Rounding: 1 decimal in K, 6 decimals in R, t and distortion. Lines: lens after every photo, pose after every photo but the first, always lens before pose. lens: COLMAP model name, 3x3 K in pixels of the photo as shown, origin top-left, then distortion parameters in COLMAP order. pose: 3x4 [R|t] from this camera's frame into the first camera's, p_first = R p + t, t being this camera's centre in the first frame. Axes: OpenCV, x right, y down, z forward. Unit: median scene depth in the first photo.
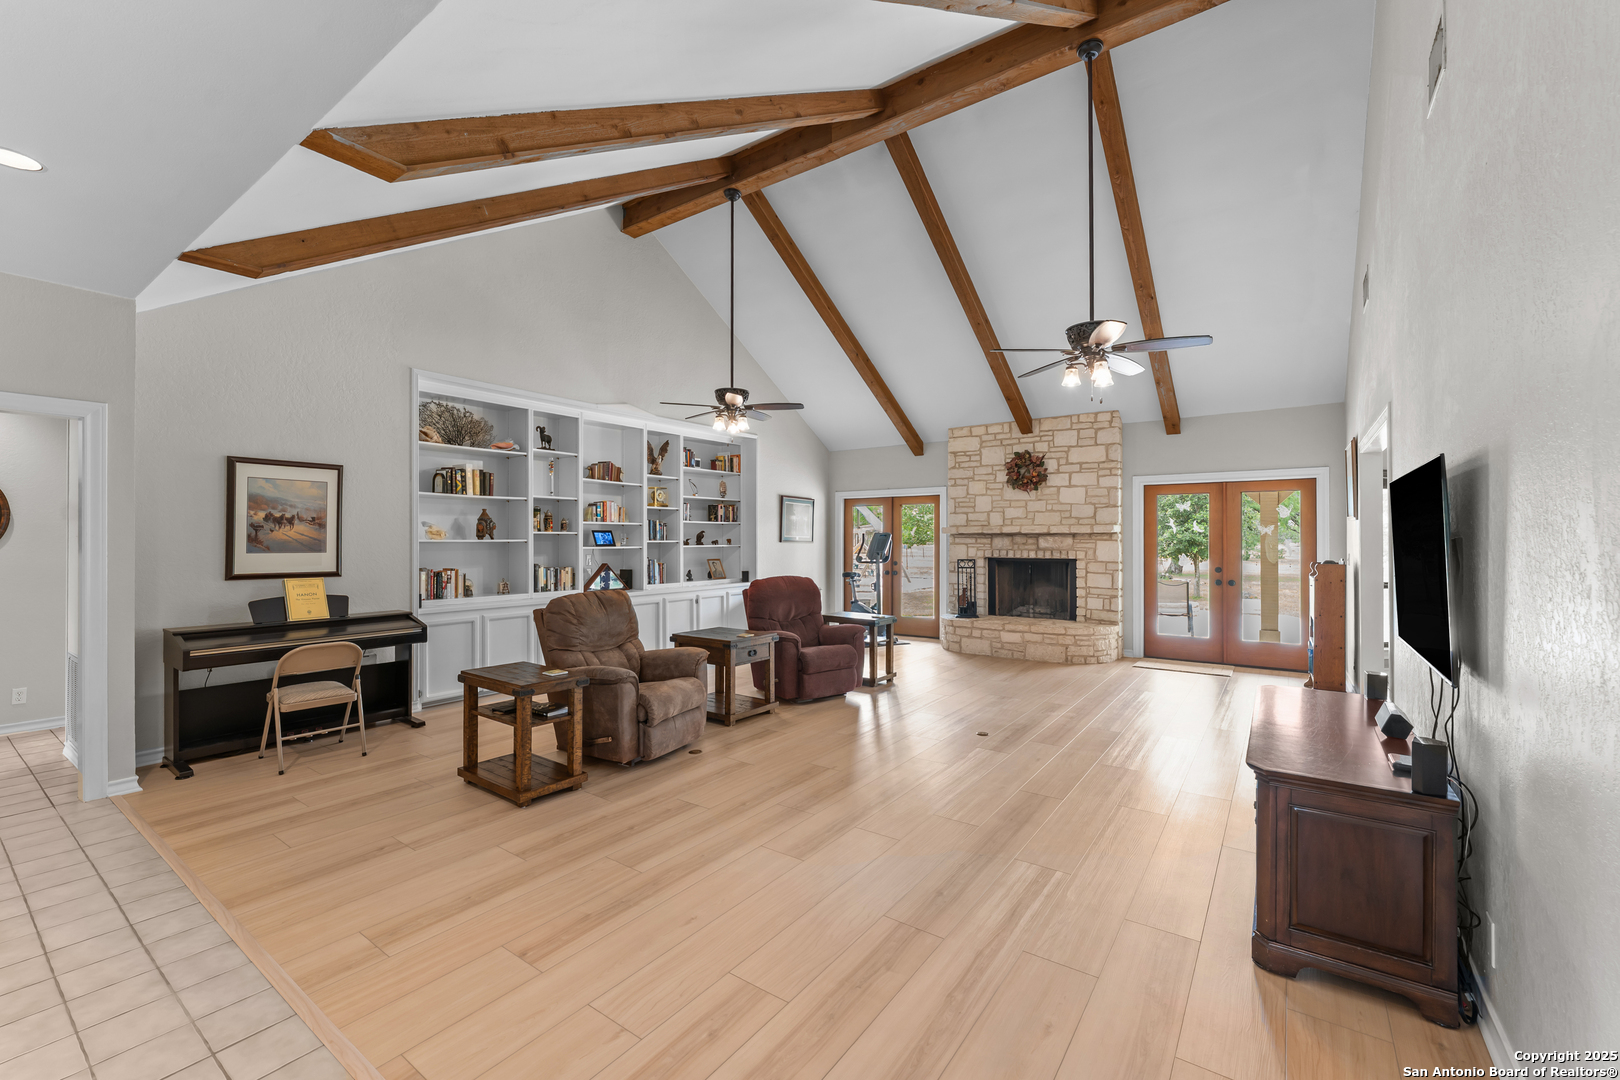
lens RADIAL K [[662.8, 0, 811.0], [0, 662.8, 539.4], [0, 0, 1]] dist [-0.000380, -0.000070]
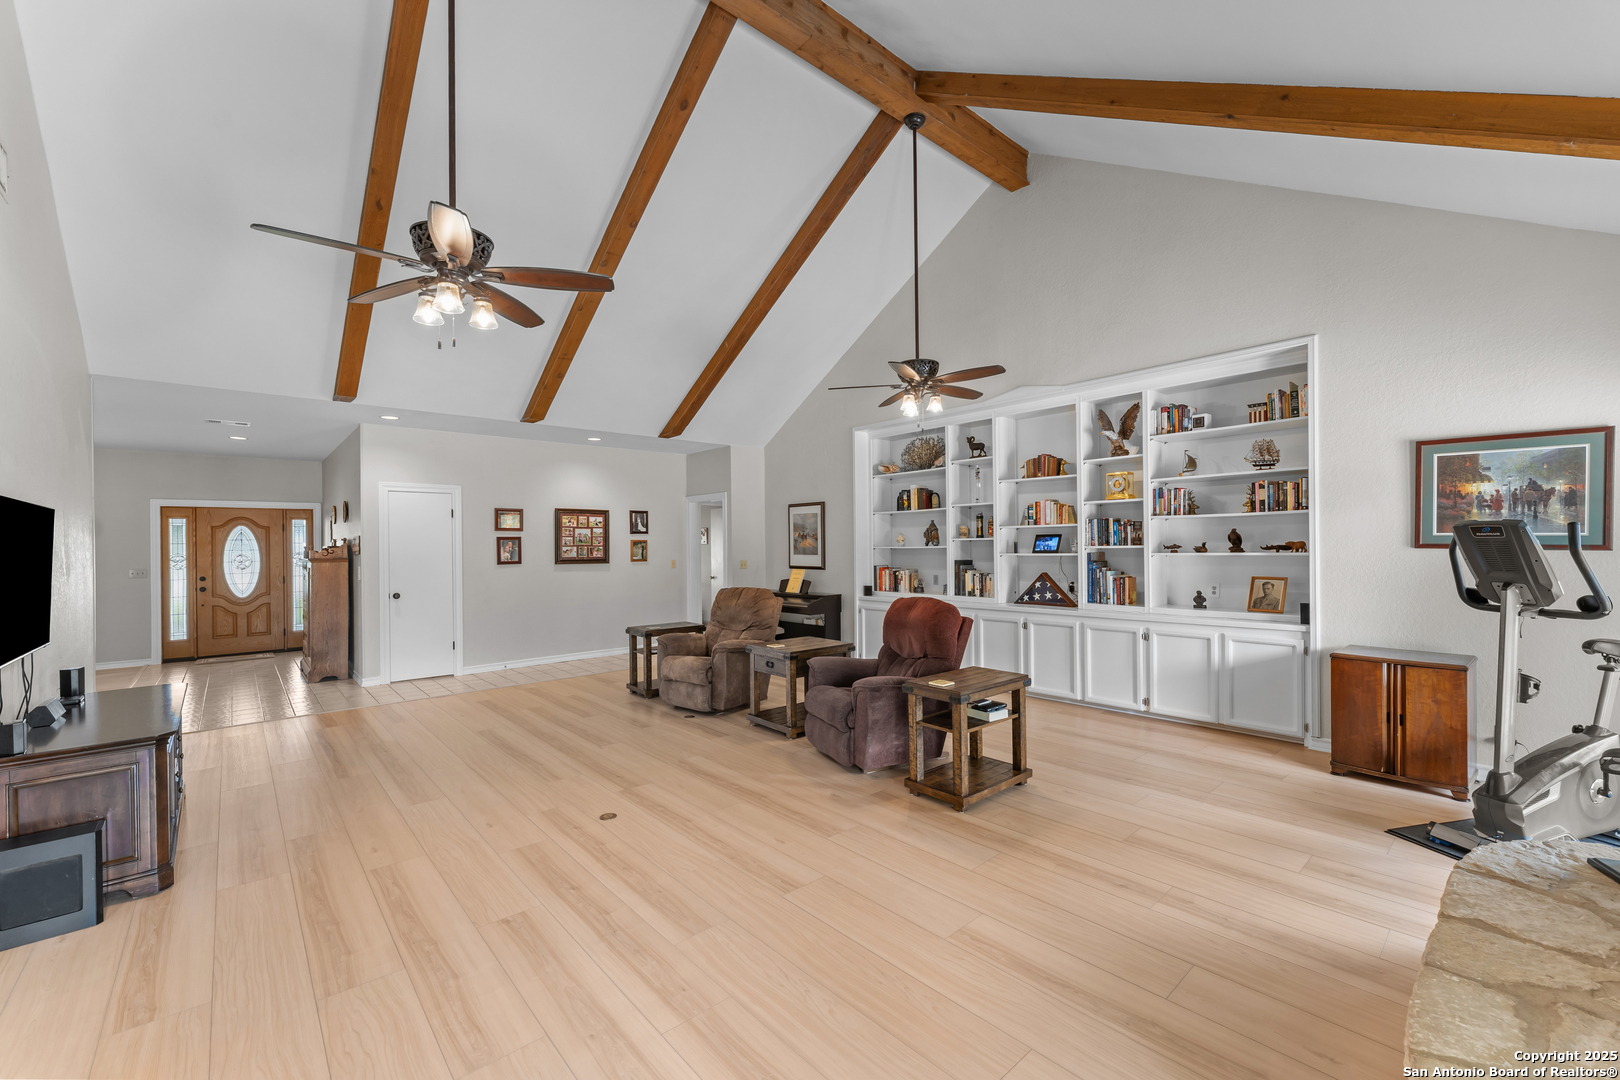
lens RADIAL K [[662.8, 0, 814.0], [0, 662.8, 547.7], [0, 0, 1]] dist [-0.000380, -0.000070]
pose [[-0.218122, 0.003114, -0.975917, 0.703189], [0.010059, 0.999949, 0.000942, -0.000347], [0.975870, -0.009611, -0.218142, 1.055830]]
